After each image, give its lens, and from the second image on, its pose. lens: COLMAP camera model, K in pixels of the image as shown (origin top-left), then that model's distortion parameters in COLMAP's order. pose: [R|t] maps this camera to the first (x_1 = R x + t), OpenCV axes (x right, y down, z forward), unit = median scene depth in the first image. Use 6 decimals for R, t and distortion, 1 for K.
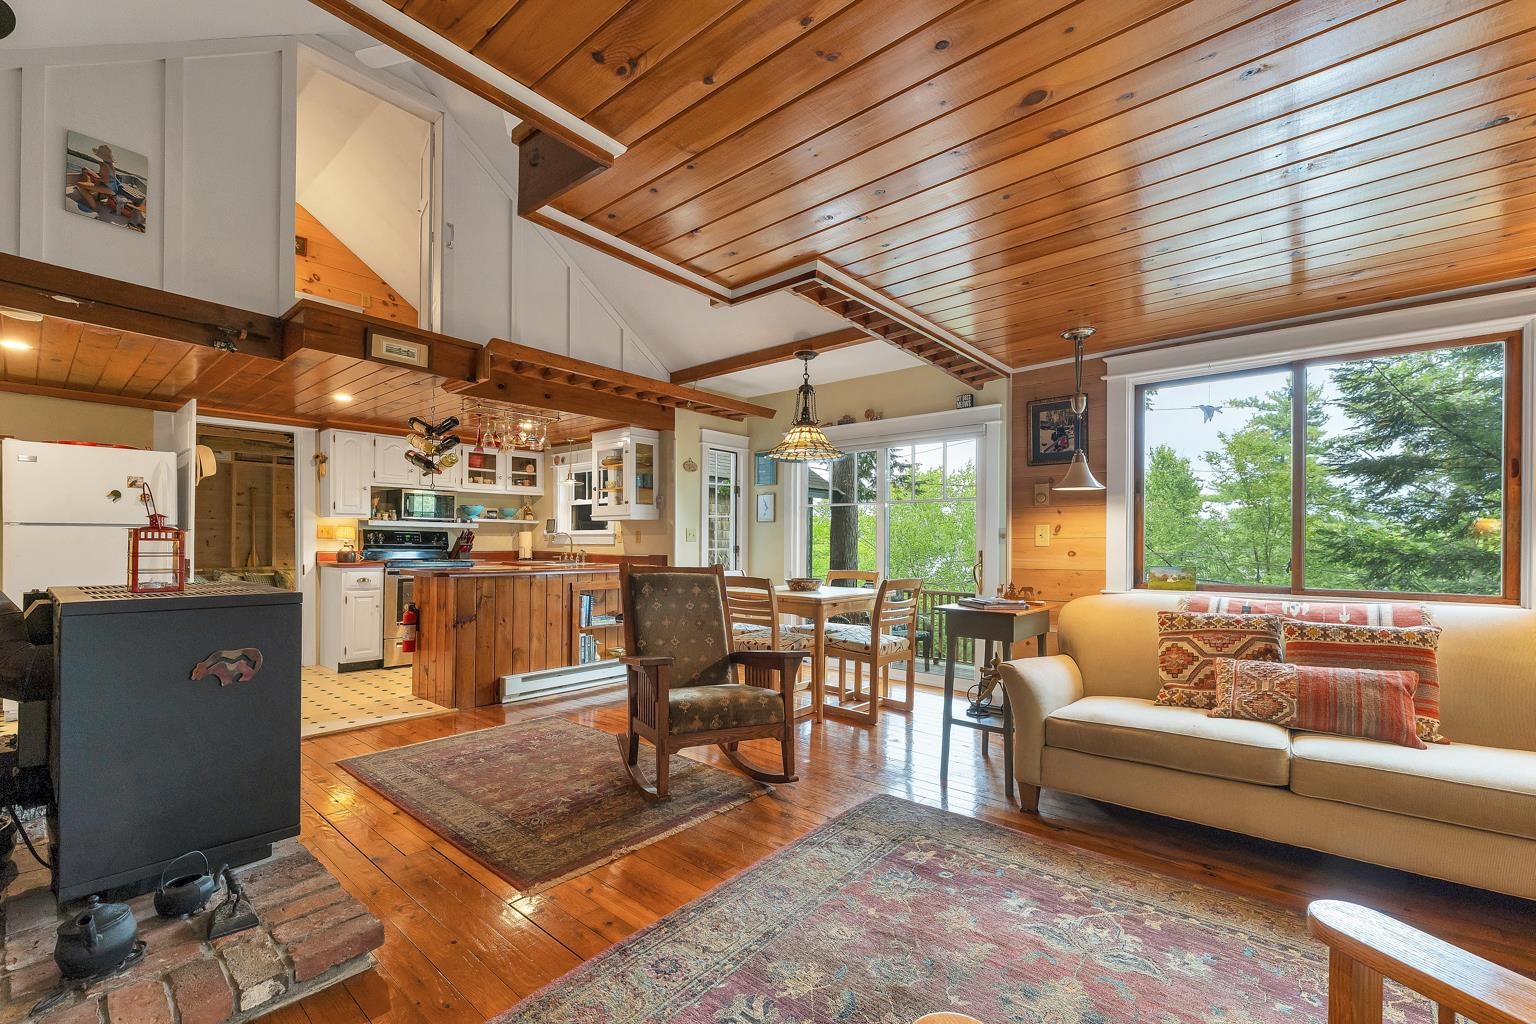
lens RADIAL K [[636.4, 0, 766.8], [0, 636.4, 544.3], [0, 0, 1]] dist [-0.006045, 0.001451]
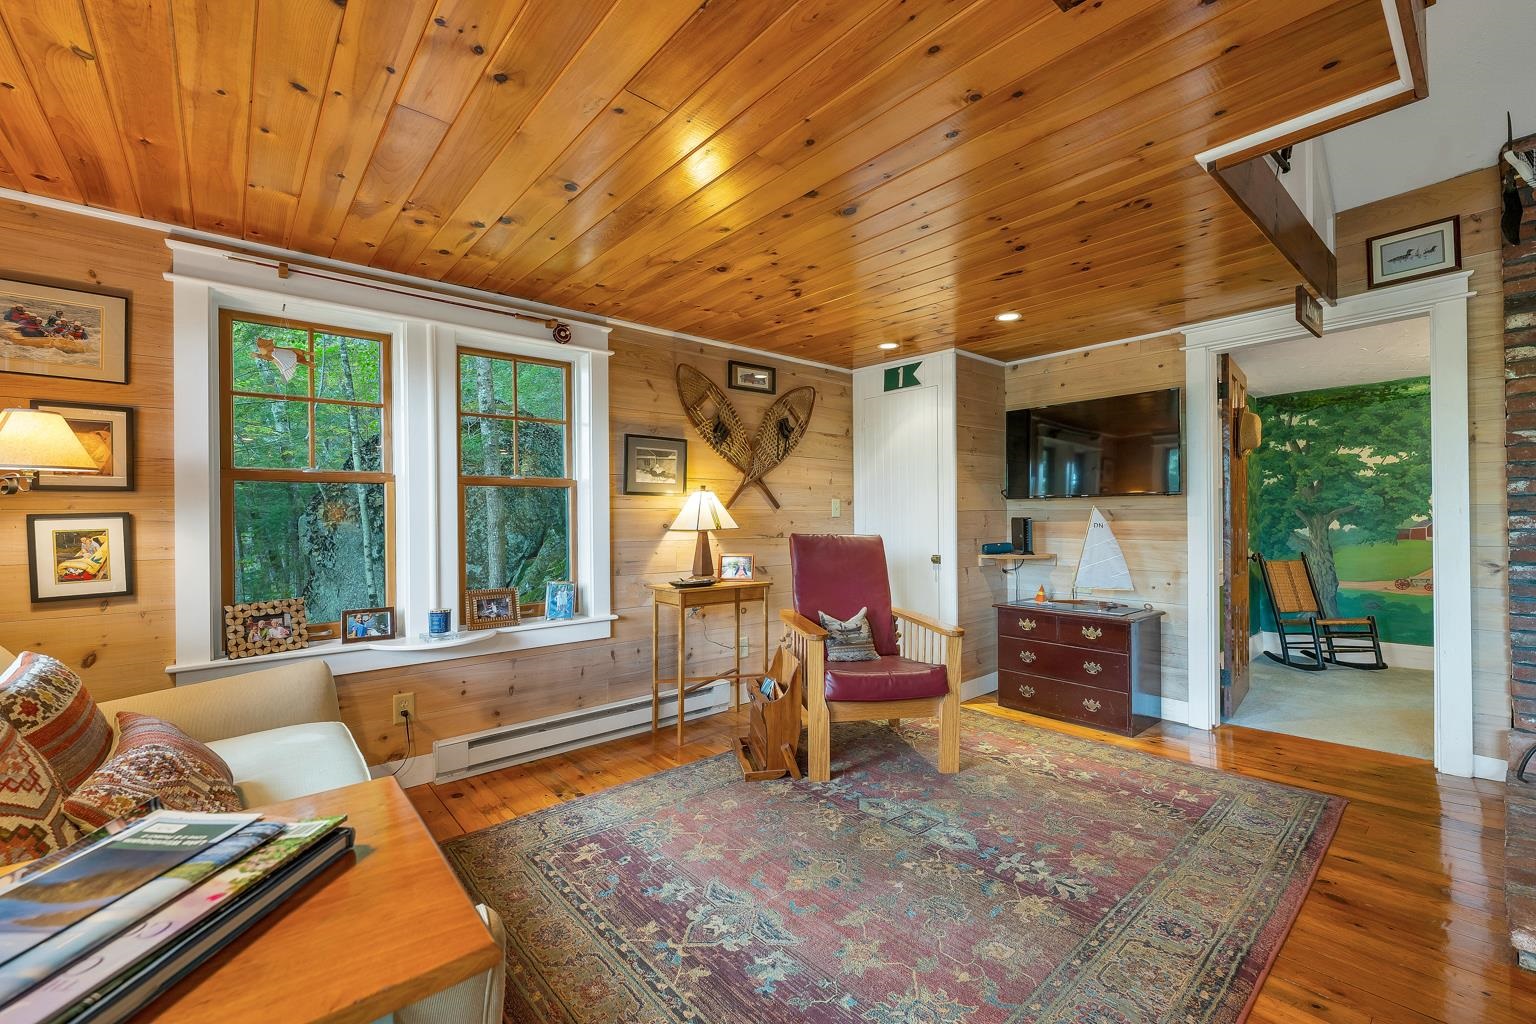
lens RADIAL K [[636.4, 0, 762.3], [0, 636.4, 514.3], [0, 0, 1]] dist [-0.006045, 0.001451]
pose [[-0.984996, 0.005565, 0.172488, 0.092598], [0.004872, 0.999978, -0.004438, -0.000650], [-0.172509, -0.003530, -0.985002, 0.616852]]
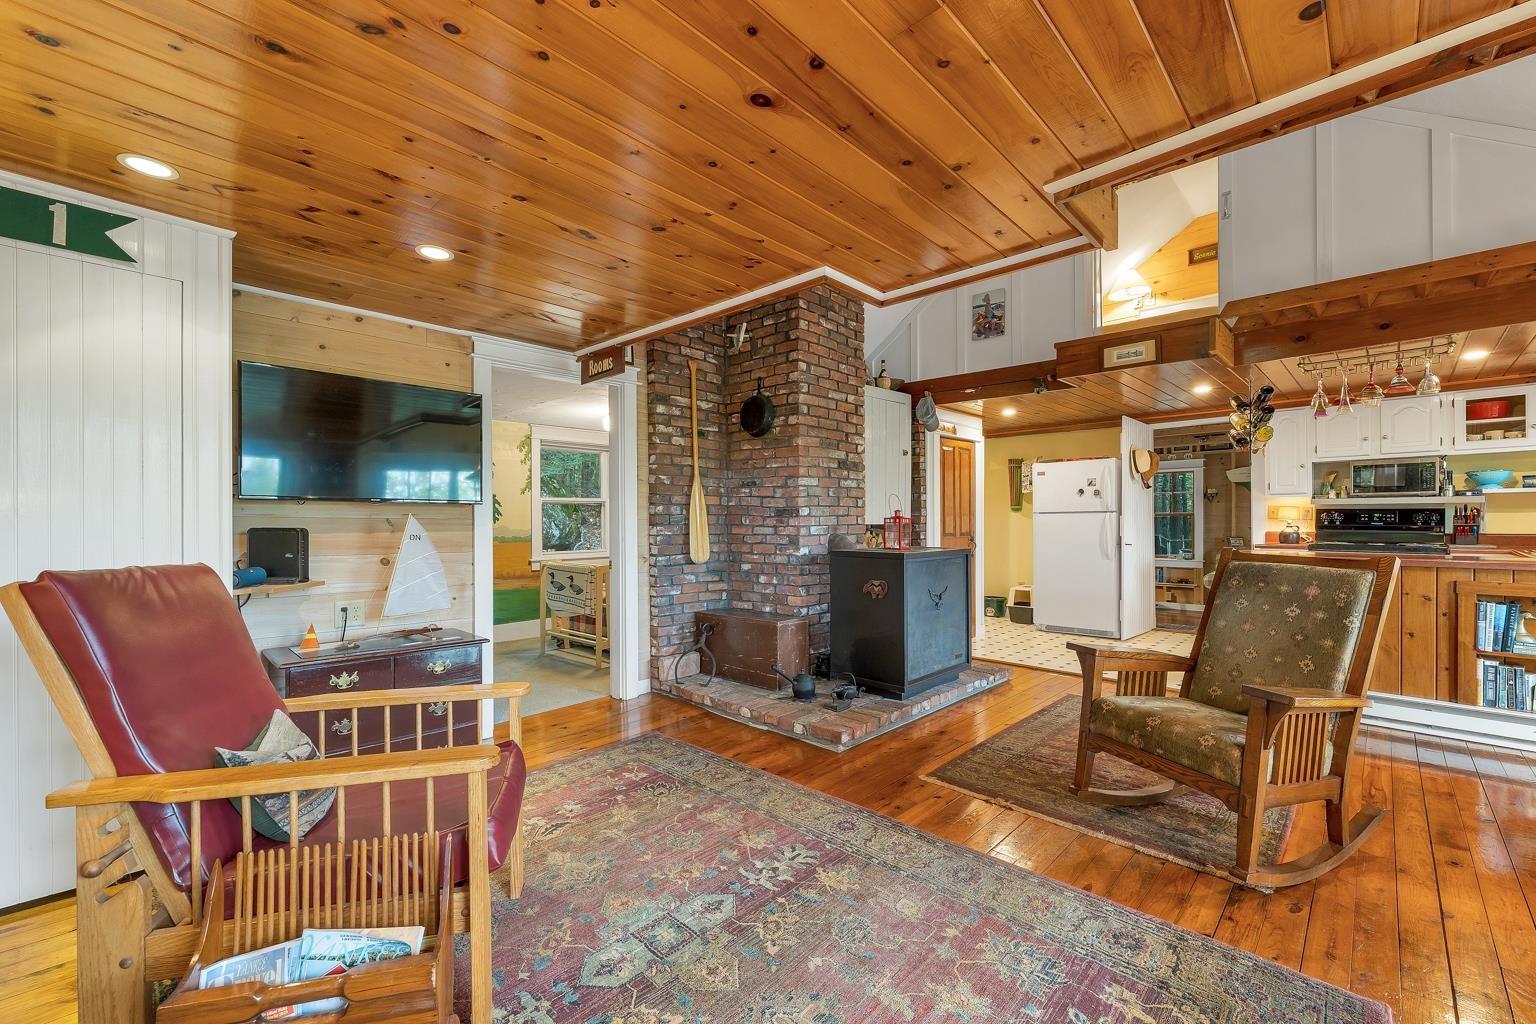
lens RADIAL K [[636.4, 0, 767.3], [0, 636.4, 523.6], [0, 0, 1]] dist [-0.006045, 0.001451]
pose [[-0.077832, -0.003162, -0.996961, 0.366178], [0.001405, 0.999994, -0.003282, 0.000035], [0.996965, -0.001657, -0.077827, 0.272103]]
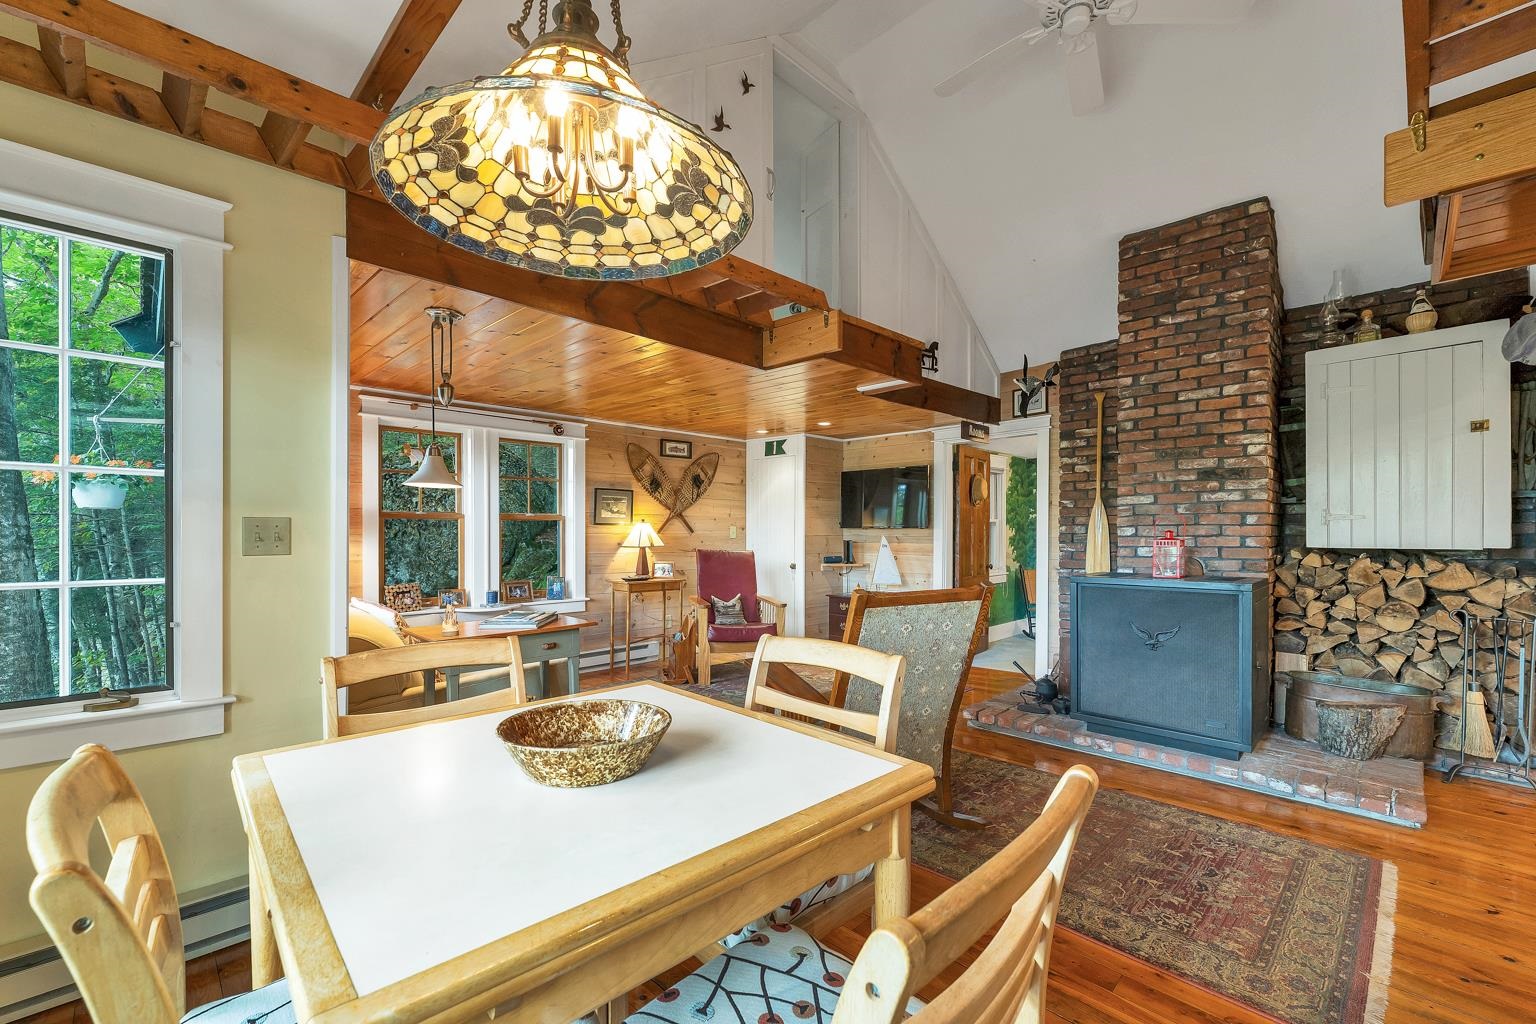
lens RADIAL K [[636.4, 0, 759.3], [0, 636.4, 536.2], [0, 0, 1]] dist [-0.006045, 0.001451]
pose [[-0.994869, -0.006667, 0.100947, -0.026819], [-0.005752, 0.999940, 0.009356, -0.015112], [-0.101004, 0.008728, -0.994848, 0.993188]]
